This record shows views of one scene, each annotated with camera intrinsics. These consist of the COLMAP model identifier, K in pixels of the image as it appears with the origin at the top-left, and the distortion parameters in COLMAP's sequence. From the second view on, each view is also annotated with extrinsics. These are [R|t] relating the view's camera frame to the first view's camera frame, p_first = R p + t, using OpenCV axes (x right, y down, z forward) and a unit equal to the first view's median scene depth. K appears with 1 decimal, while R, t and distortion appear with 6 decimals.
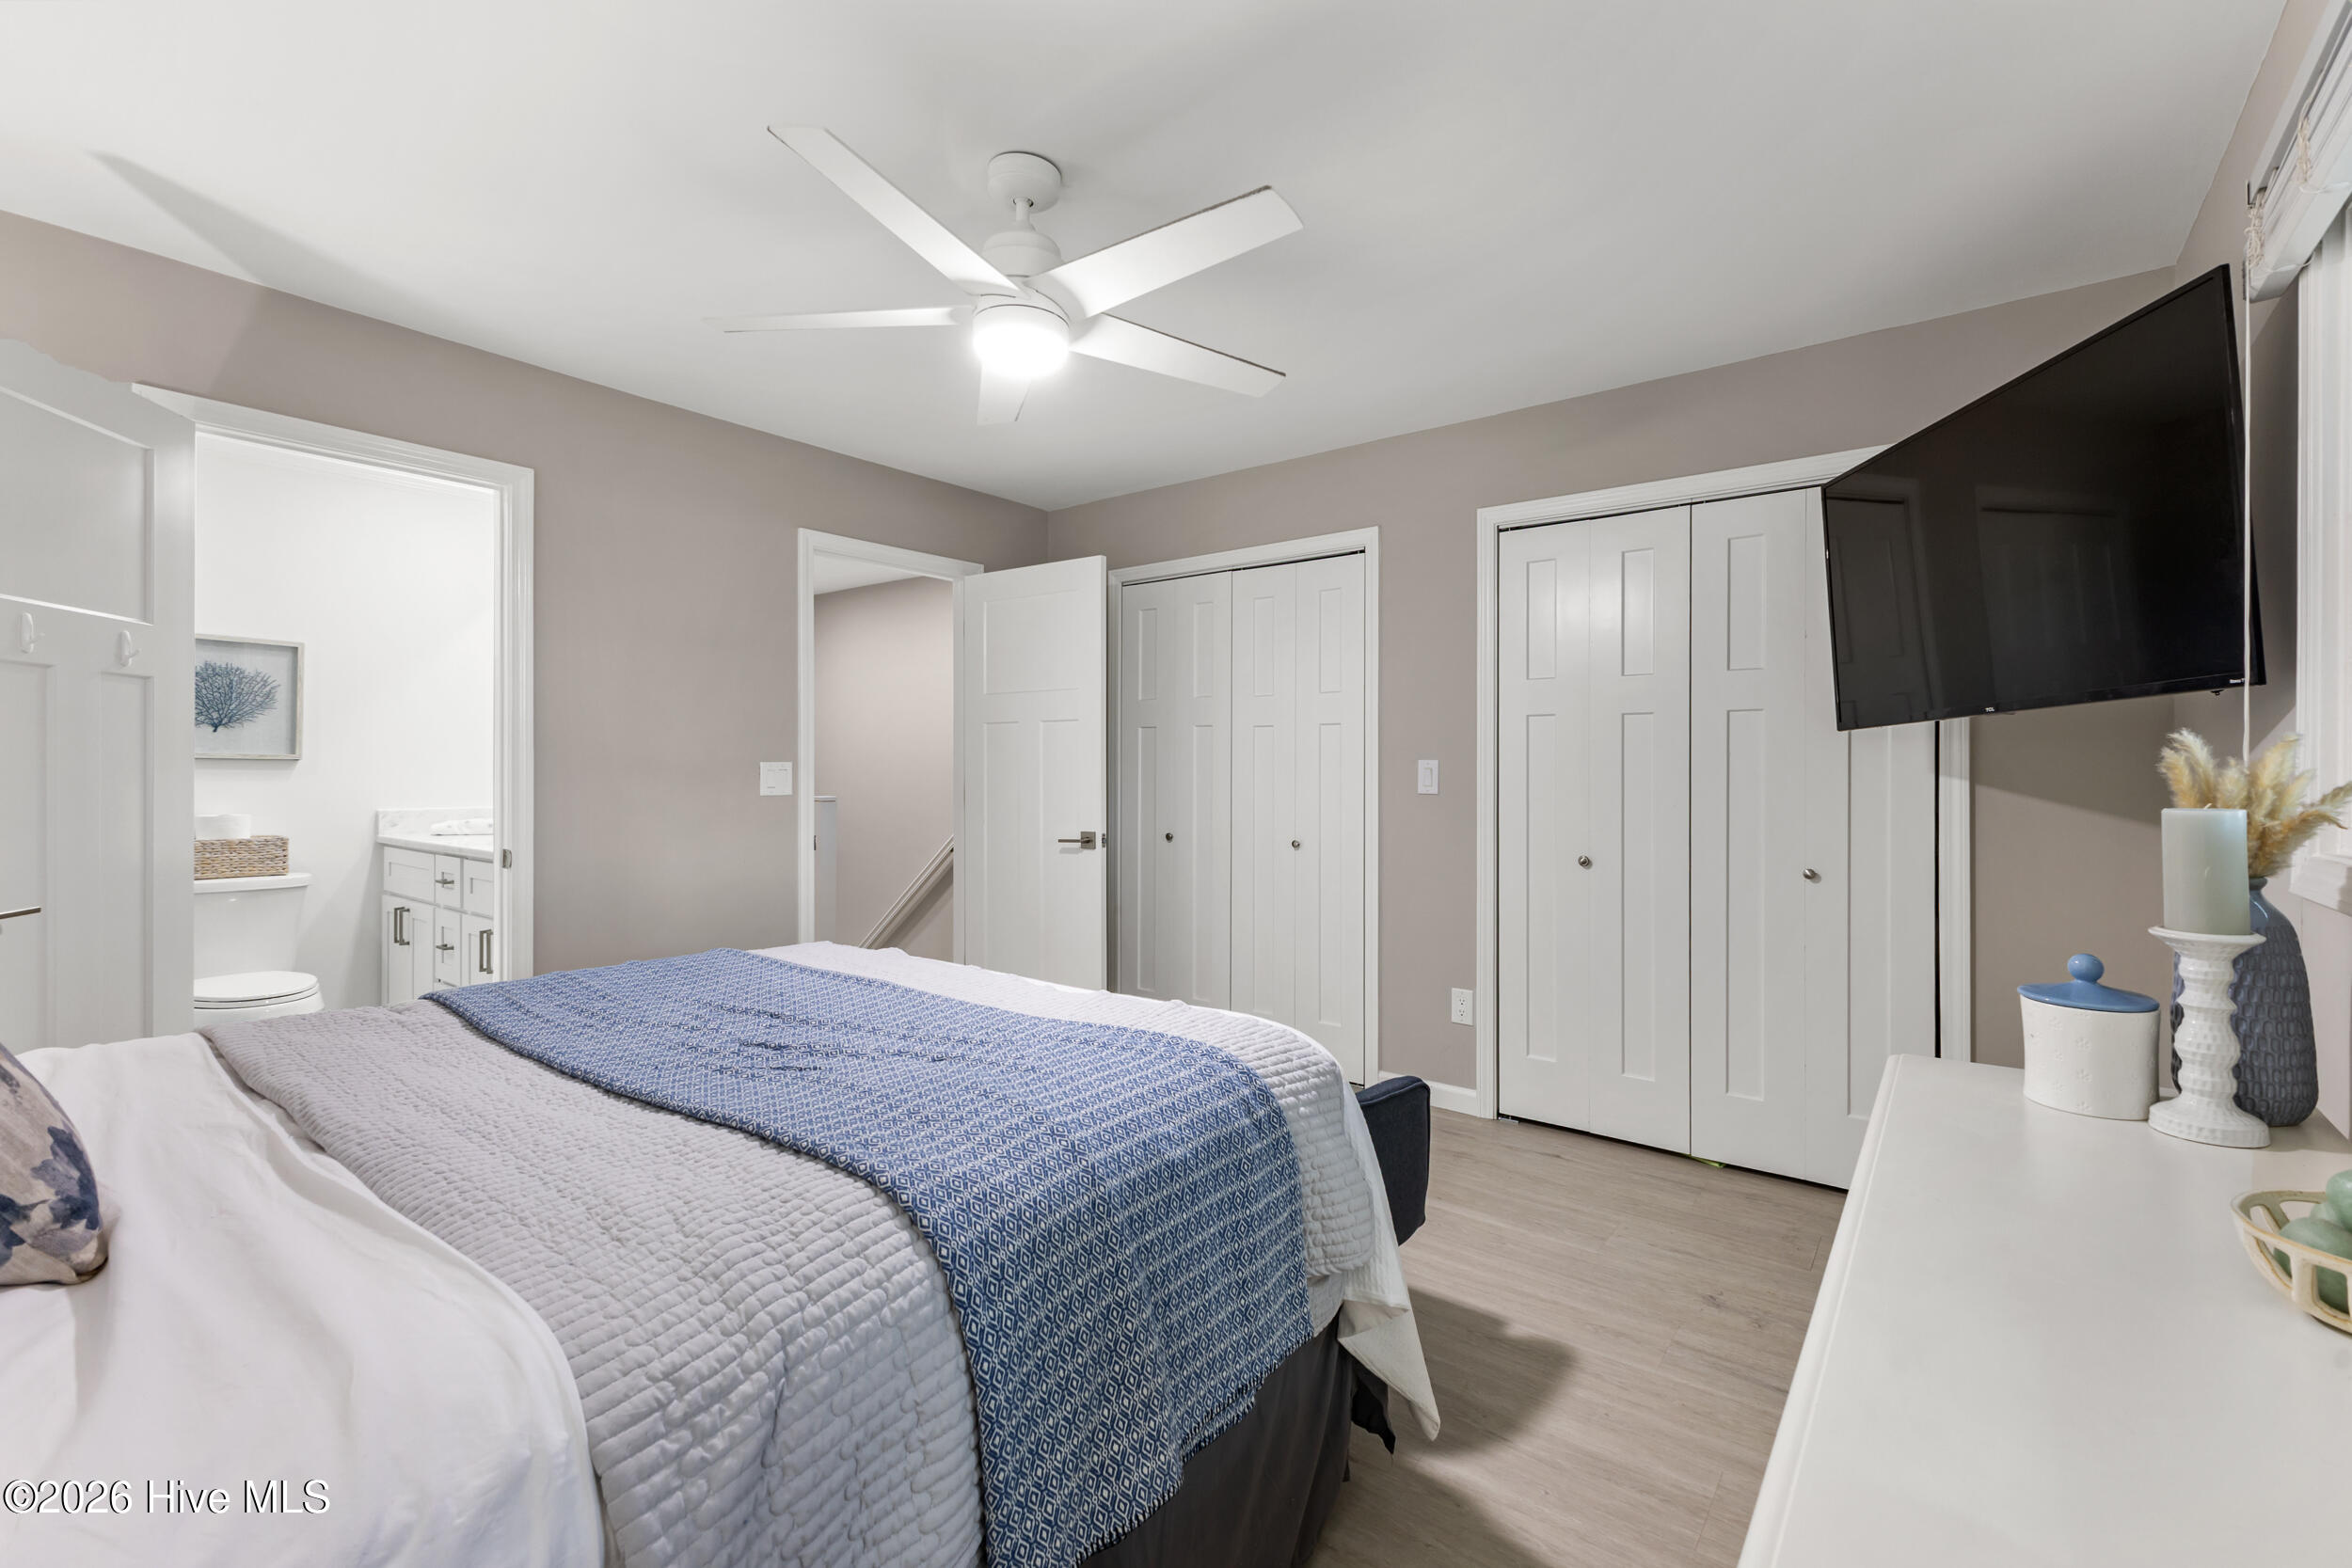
lens RADIAL K [[1020.3, 0, 1173.7], [0, 1020.3, 769.1], [0, 0, 1]] dist [0.009951, 0.000020]
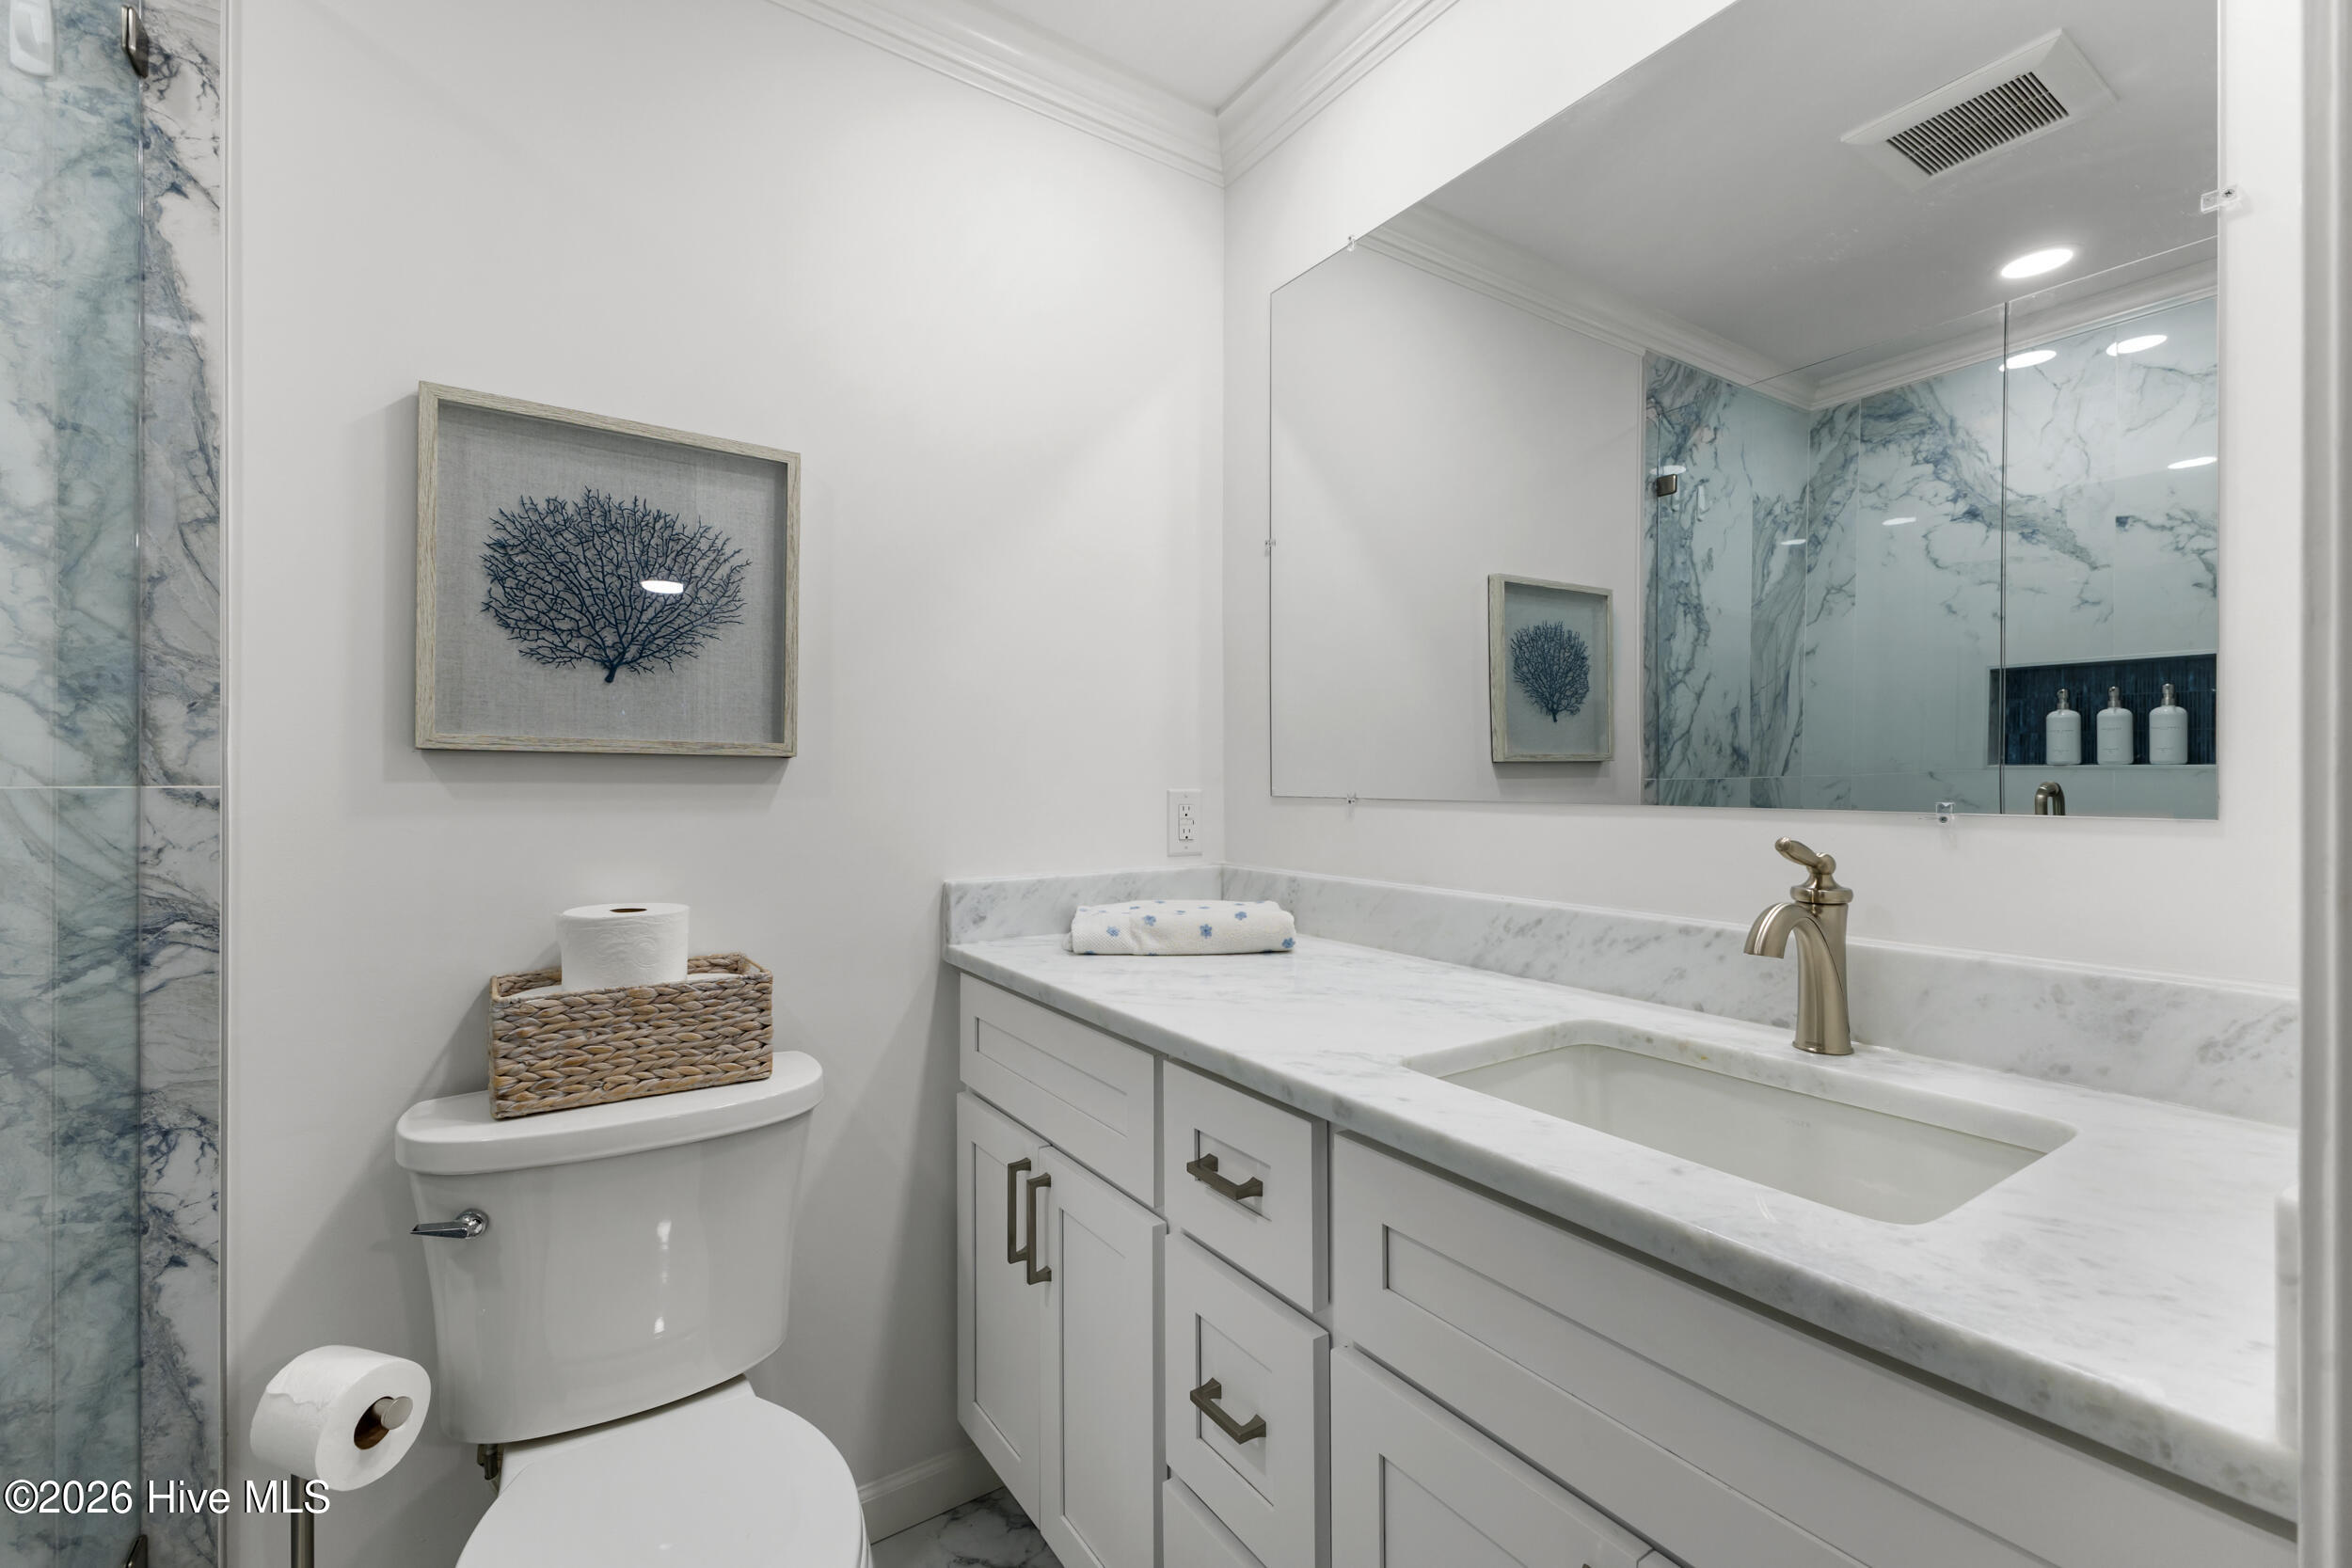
lens RADIAL K [[1020.3, 0, 1174.4], [0, 1020.3, 786.7], [0, 0, 1]] dist [0.009951, 0.000020]
pose [[0.951342, 0.001146, -0.308134, -0.604282], [0.001445, 0.999965, 0.008183, -0.001074], [0.308133, -0.008230, 0.951308, 0.689300]]
